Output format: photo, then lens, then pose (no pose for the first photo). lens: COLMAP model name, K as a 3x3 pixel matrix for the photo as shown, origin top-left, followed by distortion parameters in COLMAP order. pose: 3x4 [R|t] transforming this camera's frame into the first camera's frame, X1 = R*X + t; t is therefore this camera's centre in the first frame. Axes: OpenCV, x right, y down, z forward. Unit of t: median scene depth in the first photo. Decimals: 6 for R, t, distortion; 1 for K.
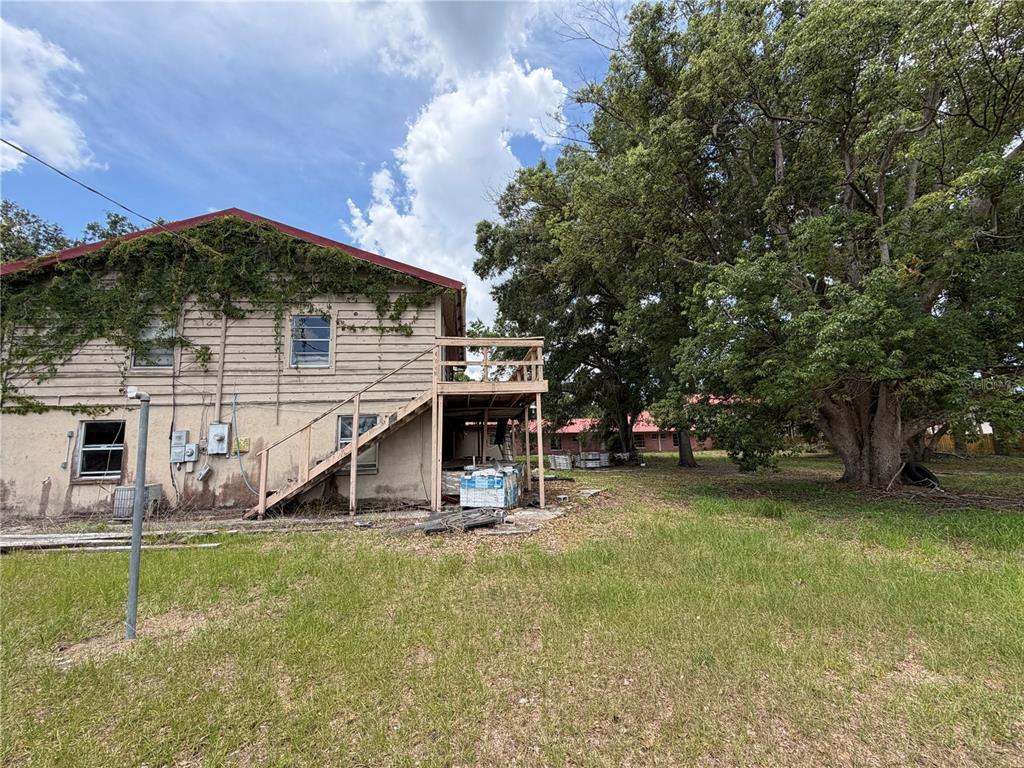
lens RADIAL K [[410.9, 0, 511.8], [0, 410.9, 386.0], [0, 0, 1]] dist [-0.001837, 0.000377]
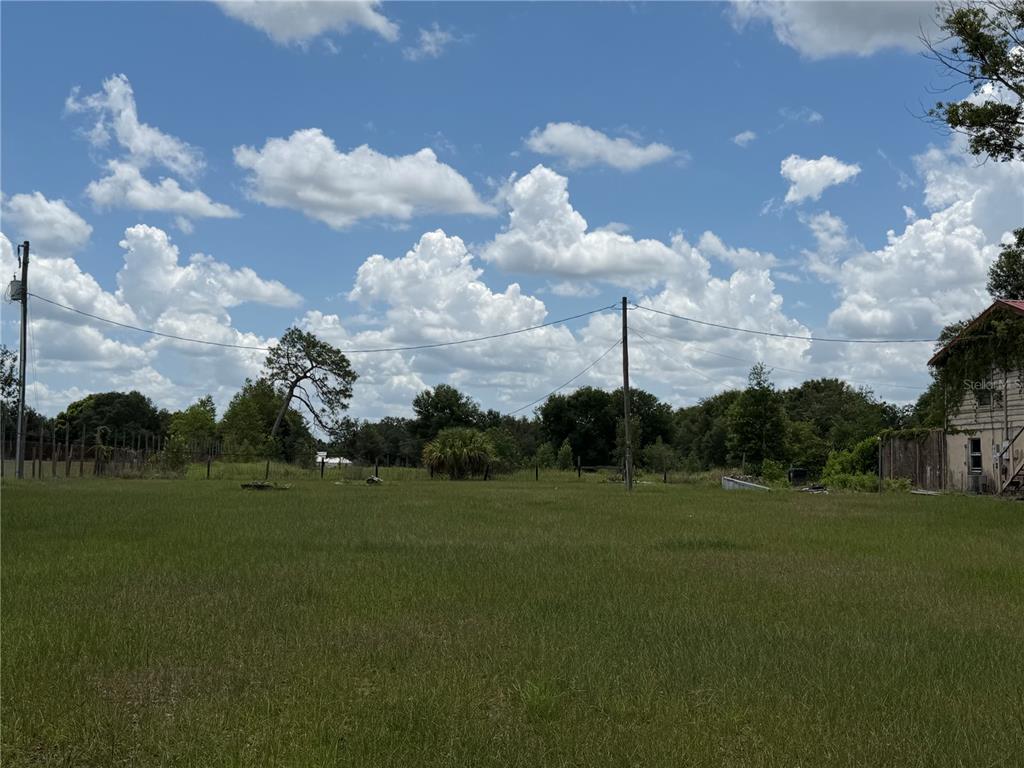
lens RADIAL K [[1245.5, 0, 511.9], [0, 1245.5, 384.1], [0, 0, 1]] dist [0.023243, 0.000000]
pose [[0.031426, -0.039734, -0.998716, 4.052469], [0.116938, 0.992494, -0.035807, -0.174183], [0.992642, -0.115663, 0.035837, -1.049037]]
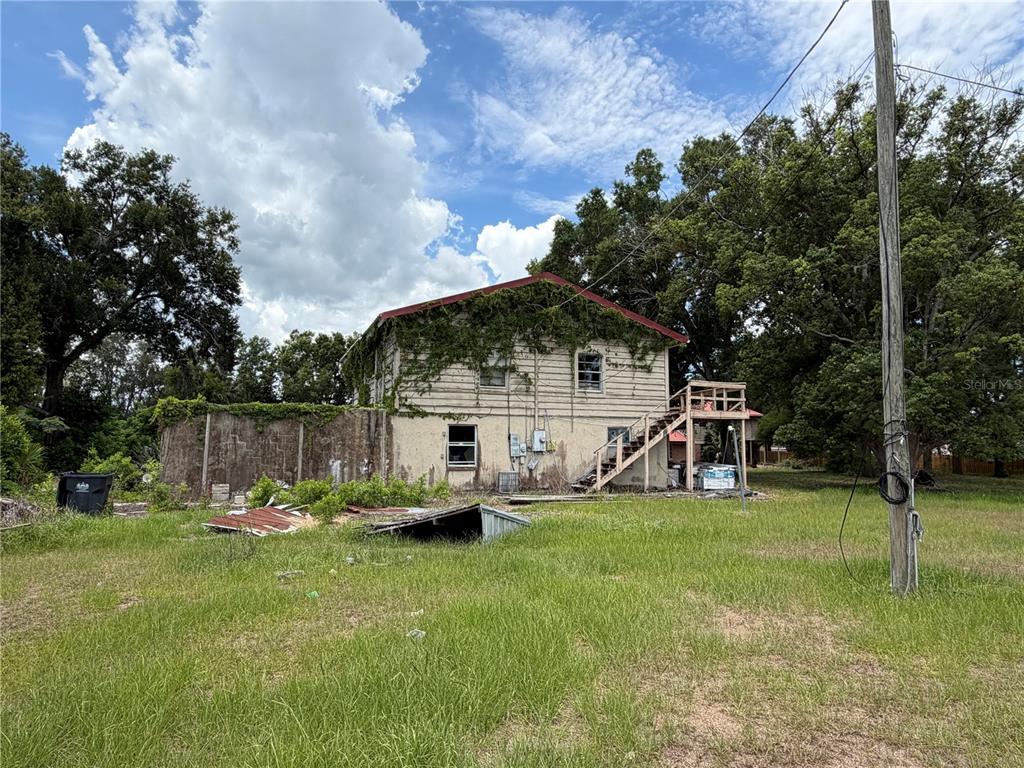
lens RADIAL K [[626.6, 0, 506.3], [0, 626.6, 387.6], [0, 0, 1]] dist [0.001092, 0.004705]
pose [[0.963917, 0.057028, 0.260023, -1.368394], [-0.066468, 0.997405, 0.027652, -0.103528], [-0.257772, -0.043937, 0.965206, -1.022143]]
